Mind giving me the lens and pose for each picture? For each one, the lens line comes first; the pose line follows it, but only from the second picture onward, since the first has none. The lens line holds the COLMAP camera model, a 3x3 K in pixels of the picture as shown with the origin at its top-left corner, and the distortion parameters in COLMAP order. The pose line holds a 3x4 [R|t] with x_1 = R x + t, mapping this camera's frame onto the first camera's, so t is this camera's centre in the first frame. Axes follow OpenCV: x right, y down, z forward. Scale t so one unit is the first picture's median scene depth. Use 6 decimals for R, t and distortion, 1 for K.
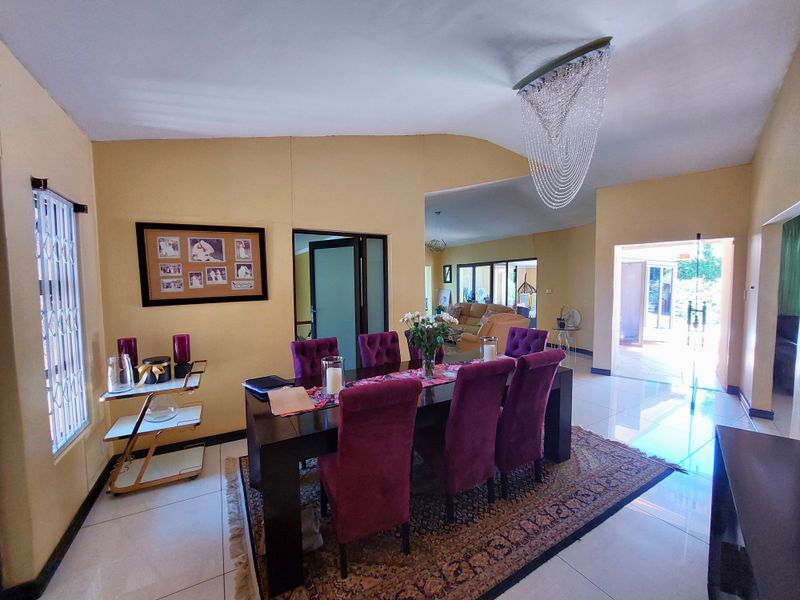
lens RADIAL K [[323.2, 0, 400.9], [0, 323.2, 301.0], [0, 0, 1]] dist [-0.017448, -0.000096]
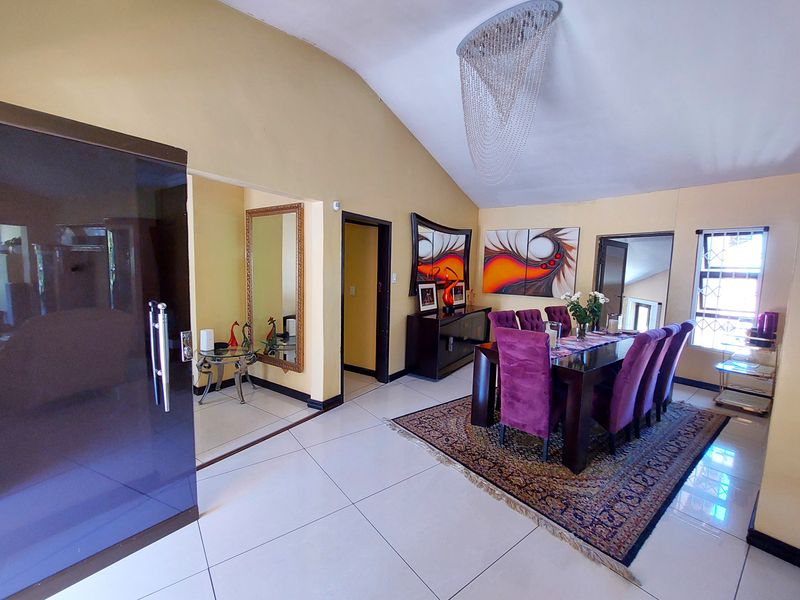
lens RADIAL K [[323.2, 0, 400.2], [0, 323.2, 299.7], [0, 0, 1]] dist [-0.017448, -0.000096]
pose [[-0.992754, -0.001927, -0.120149, 0.823960], [-0.019879, 0.988728, 0.148396, -0.095964], [0.118508, 0.149709, -0.981602, 1.823177]]
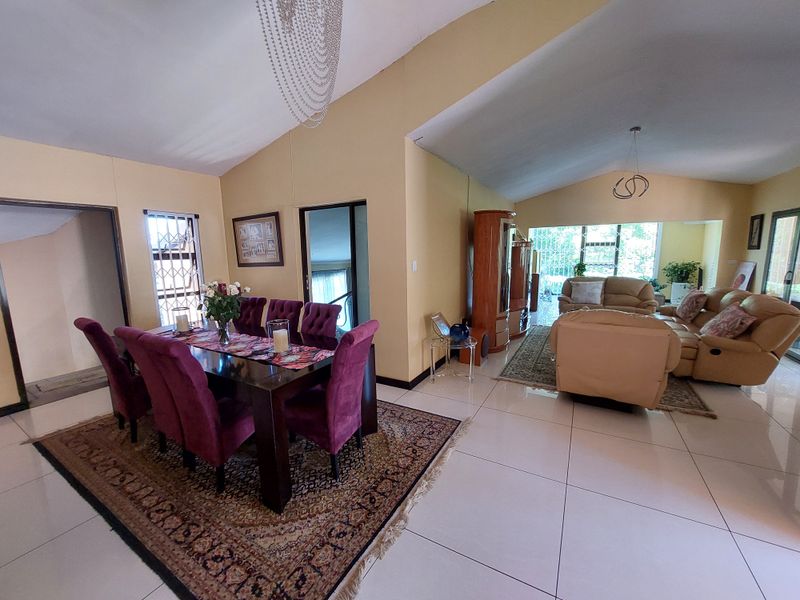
lens RADIAL K [[323.2, 0, 399.3], [0, 323.2, 300.4], [0, 0, 1]] dist [-0.017448, -0.000096]
pose [[0.493401, 0.128001, -0.860332, 1.065579], [-0.039519, 0.991390, 0.124836, -0.050840], [0.868903, -0.027595, 0.494212, 0.809519]]
